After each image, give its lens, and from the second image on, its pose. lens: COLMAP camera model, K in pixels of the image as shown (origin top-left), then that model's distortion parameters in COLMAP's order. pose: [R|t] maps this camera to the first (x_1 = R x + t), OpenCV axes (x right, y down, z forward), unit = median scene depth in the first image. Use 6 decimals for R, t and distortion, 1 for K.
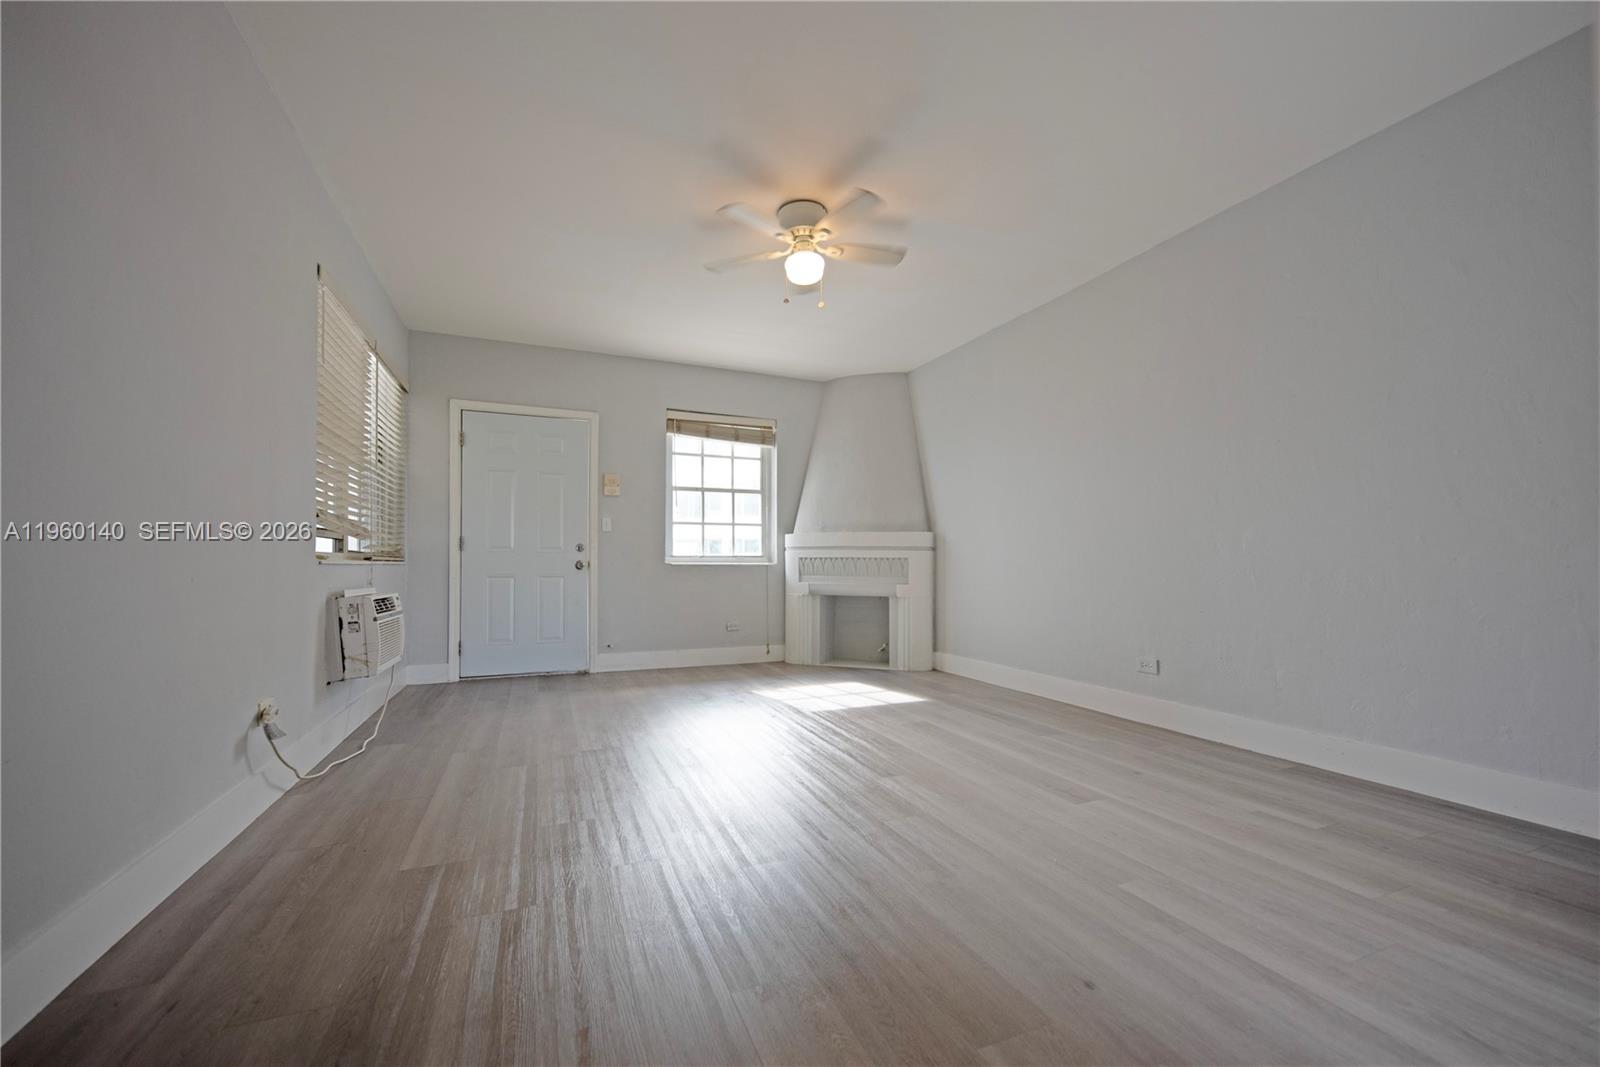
lens RADIAL K [[643.3, 0, 802.7], [0, 643.3, 557.4], [0, 0, 1]] dist [-0.000354, -0.000090]
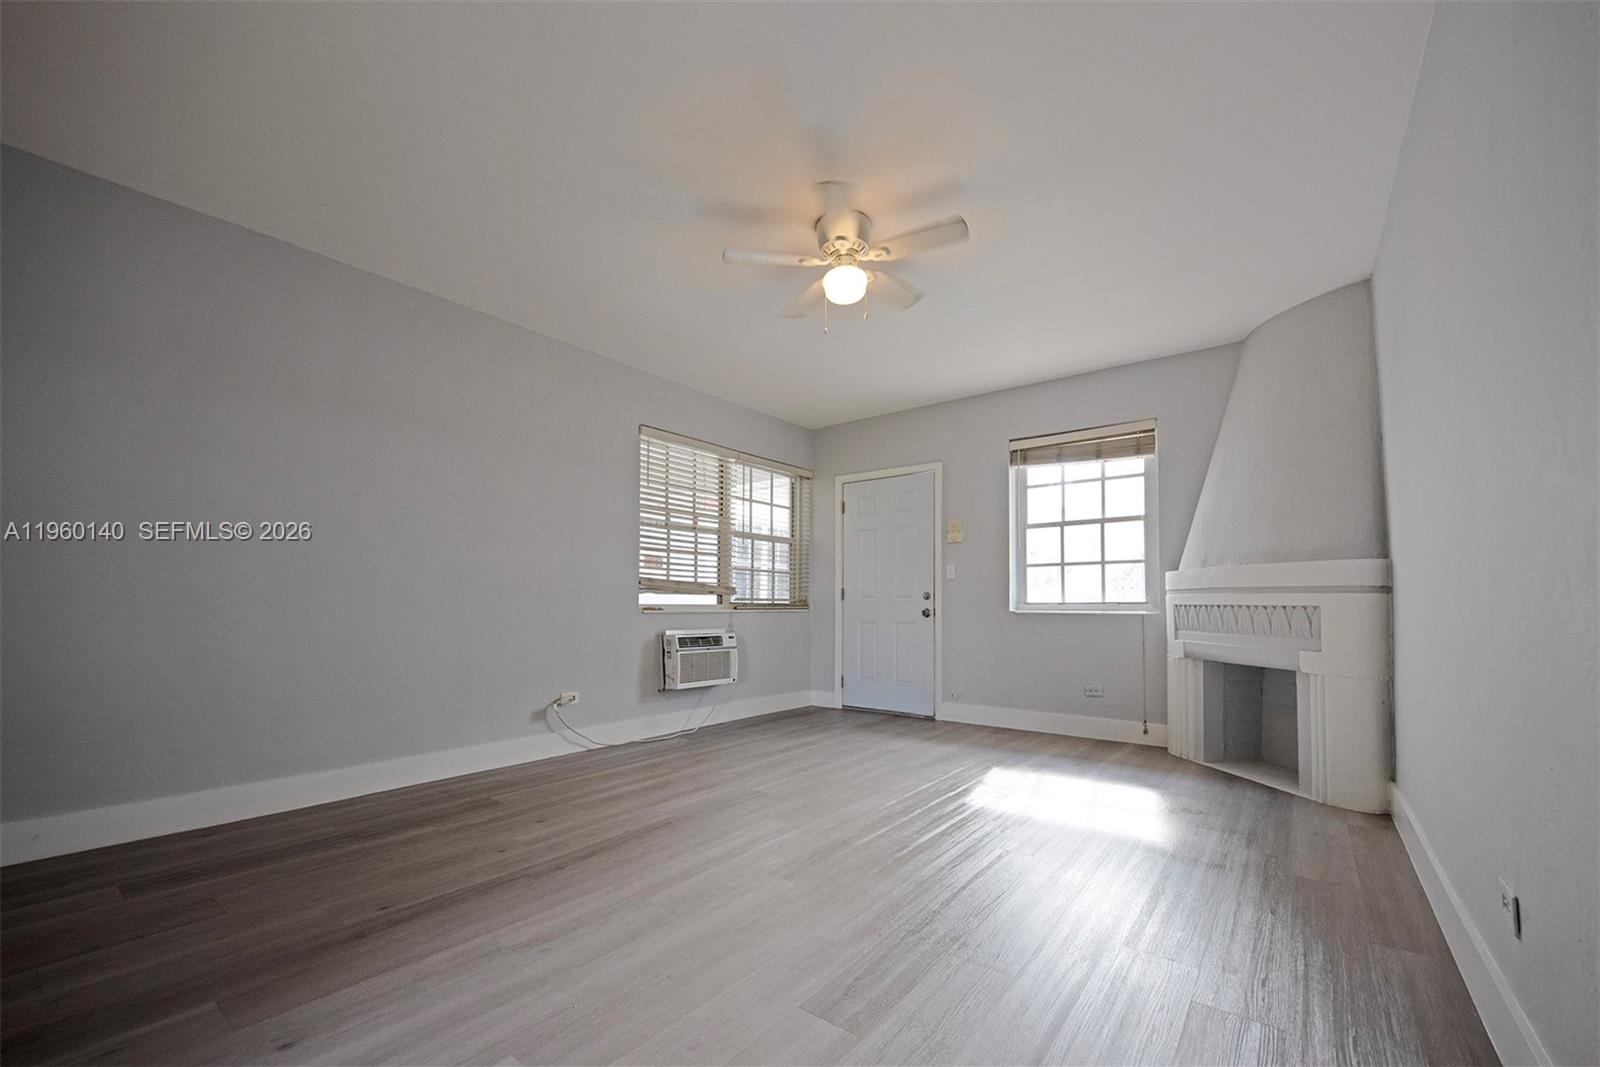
lens RADIAL K [[642.8, 0, 783.9], [0, 642.8, 585.5], [0, 0, 1]] dist [-0.000622, -0.000159]
pose [[0.483495, -0.027321, -0.874921, 0.424100], [0.010304, 0.999621, -0.025521, -0.007508], [0.875286, 0.003324, 0.483593, 0.289583]]
